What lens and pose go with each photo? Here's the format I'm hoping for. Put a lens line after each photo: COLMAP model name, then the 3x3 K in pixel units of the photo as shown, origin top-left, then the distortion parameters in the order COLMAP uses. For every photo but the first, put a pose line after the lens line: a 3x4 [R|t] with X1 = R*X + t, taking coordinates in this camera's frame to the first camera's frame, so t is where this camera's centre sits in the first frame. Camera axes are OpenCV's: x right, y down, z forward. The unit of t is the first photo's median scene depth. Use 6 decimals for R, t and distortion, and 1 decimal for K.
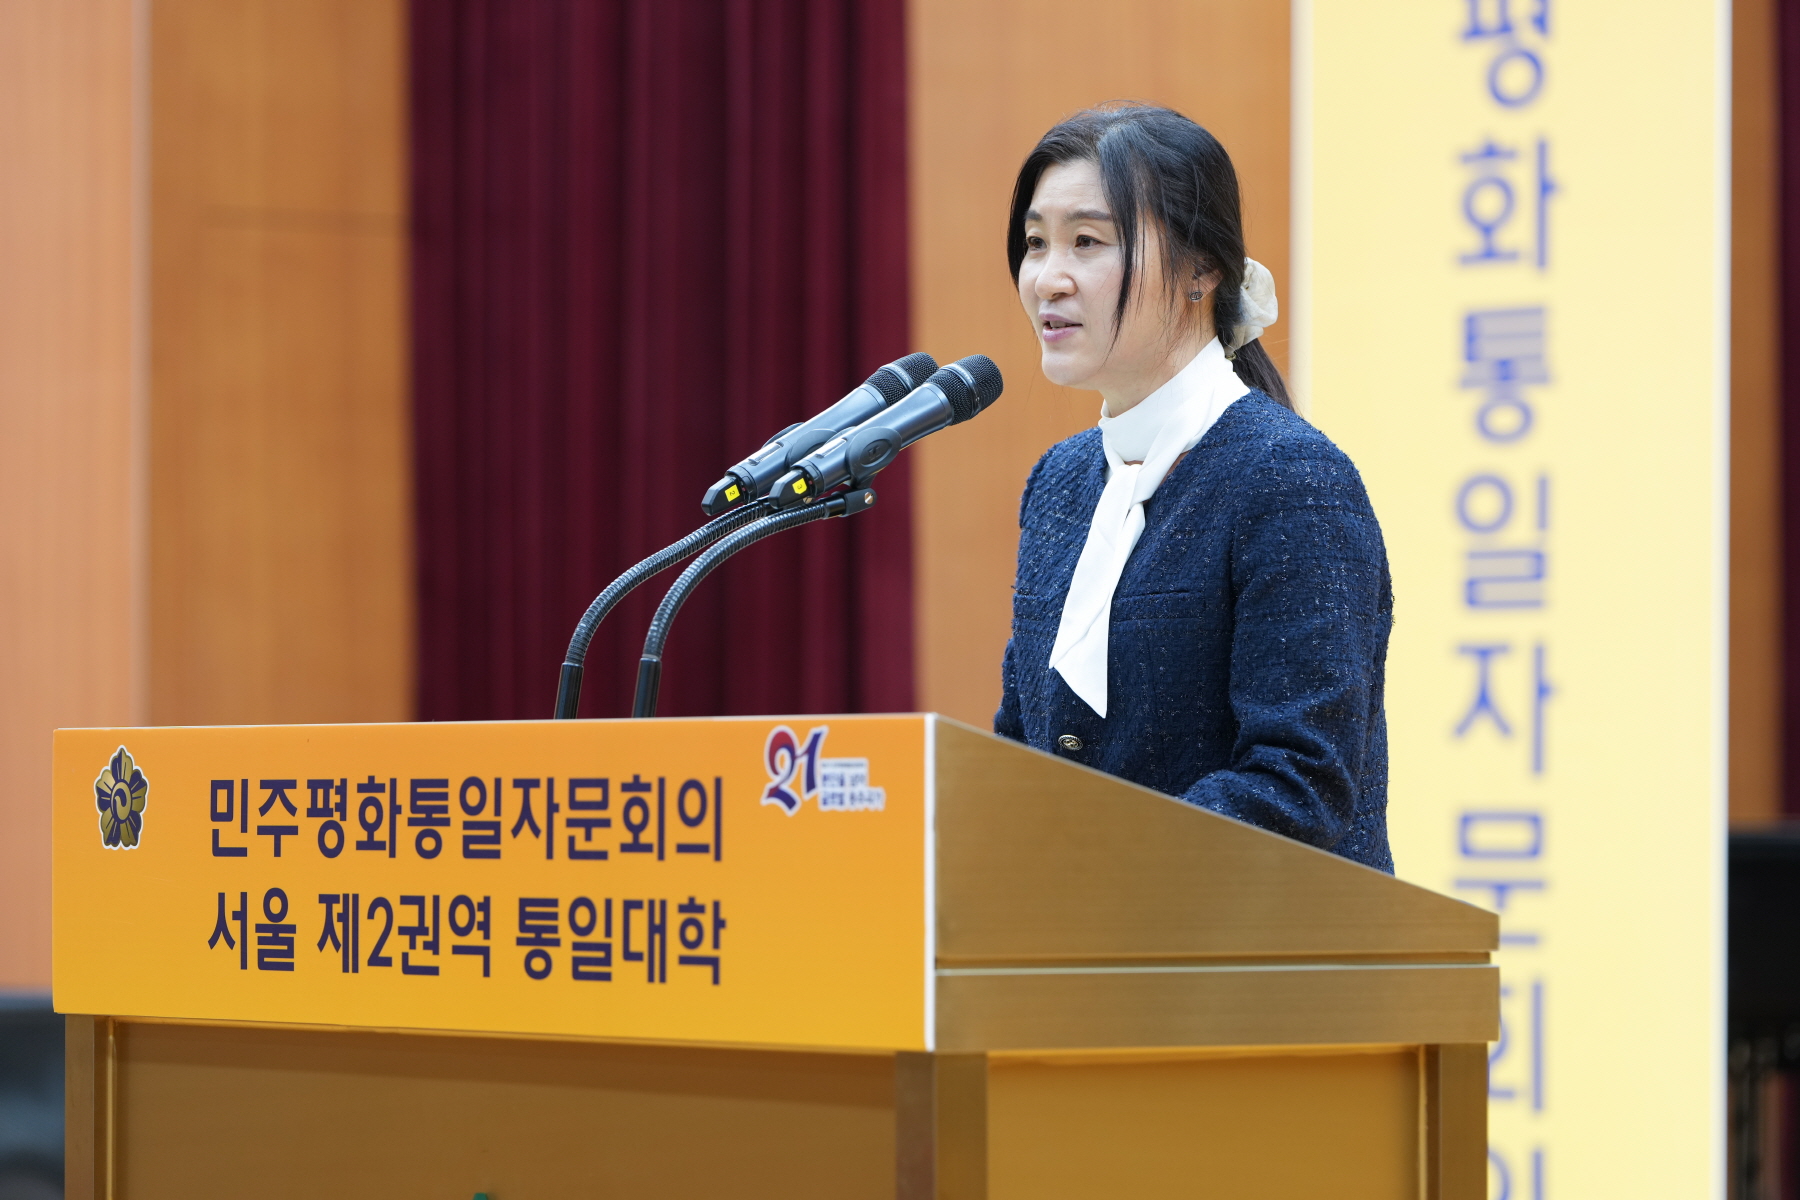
lens RADIAL K [[8026.4, 0, 899.3], [0, 8026.4, 594.3], [0, 0, 1]] dist [0.190550, 0.000000]
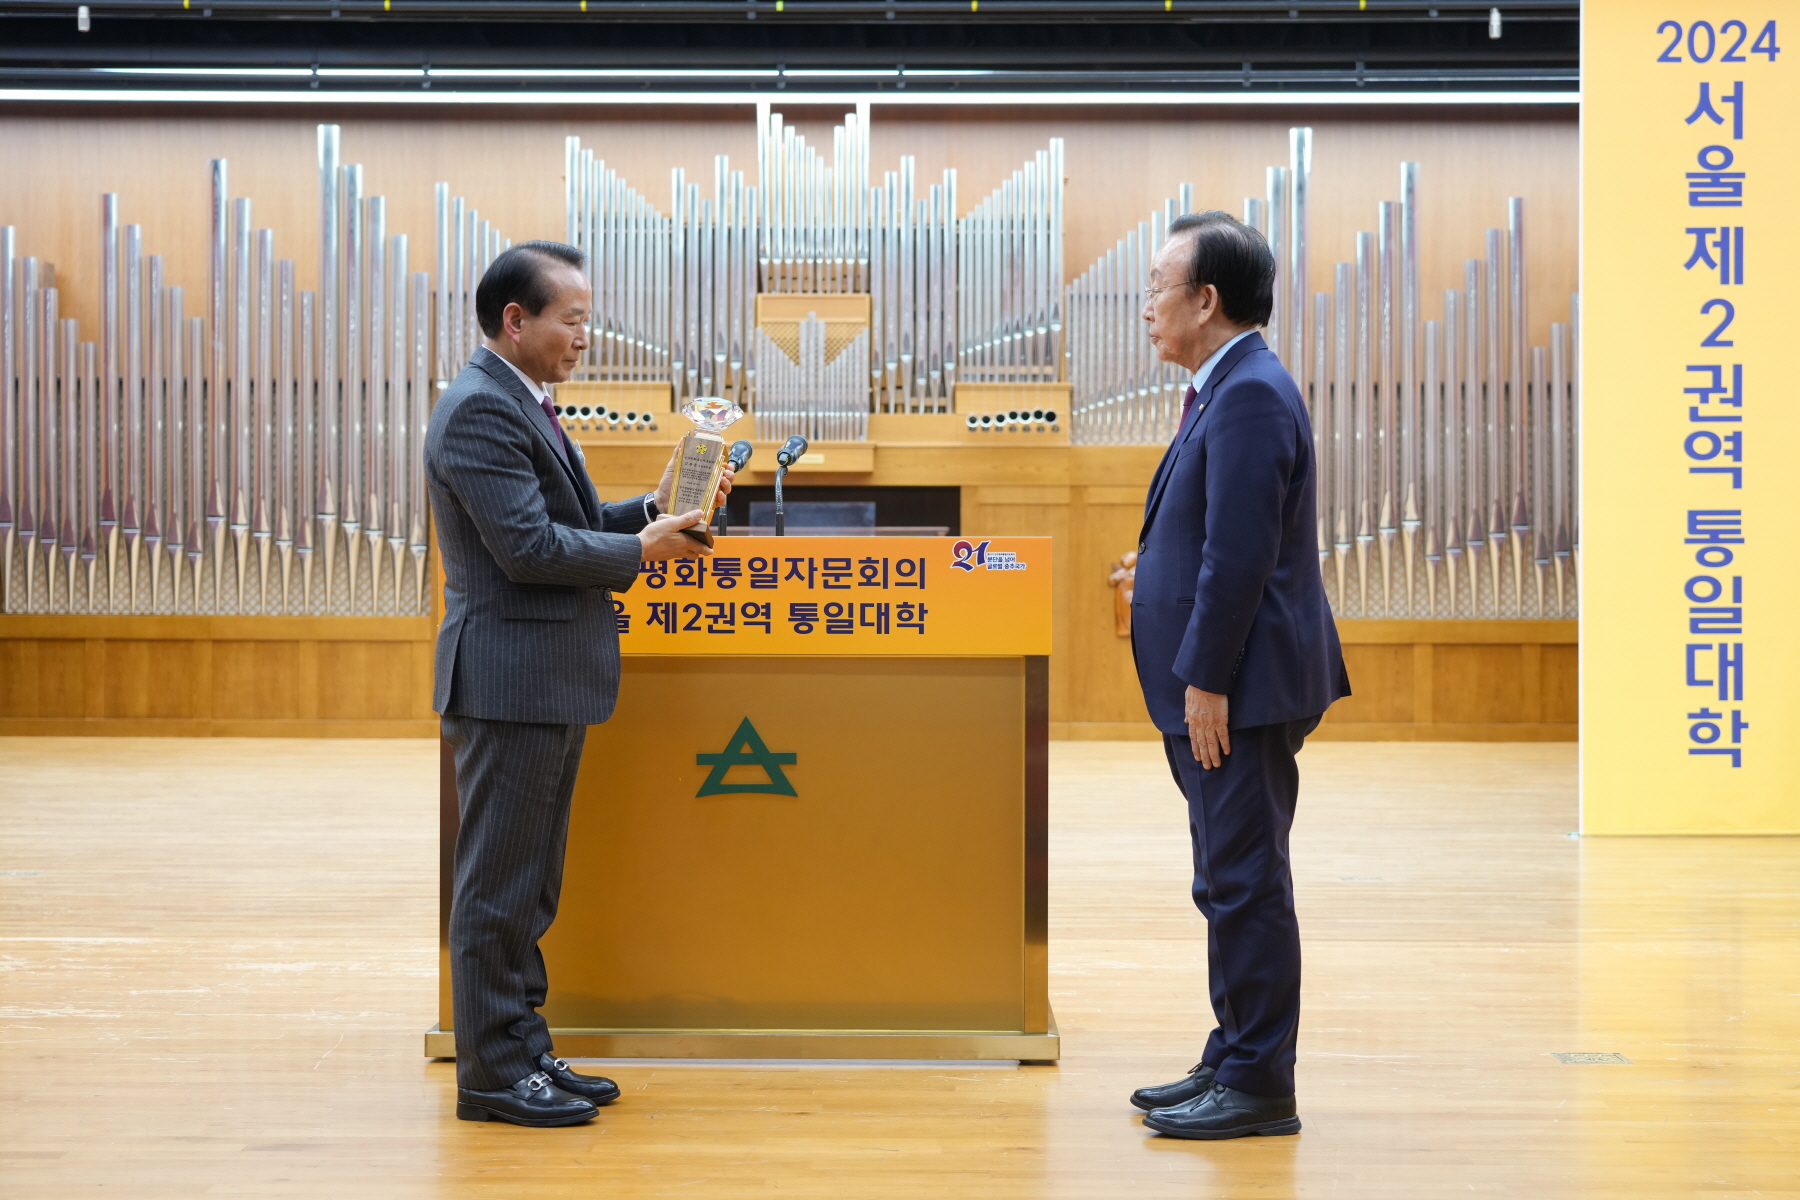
lens RADIAL K [[2562.7, 0, 923.0], [0, 2562.7, 575.9], [0, 0, 1]] dist [0.061493, 0.000000]
pose [[0.570894, 0.001614, 0.821022, -0.688276], [-0.023184, 0.999631, 0.014156, 0.015191], [-0.820696, -0.027116, 0.570721, 0.462722]]
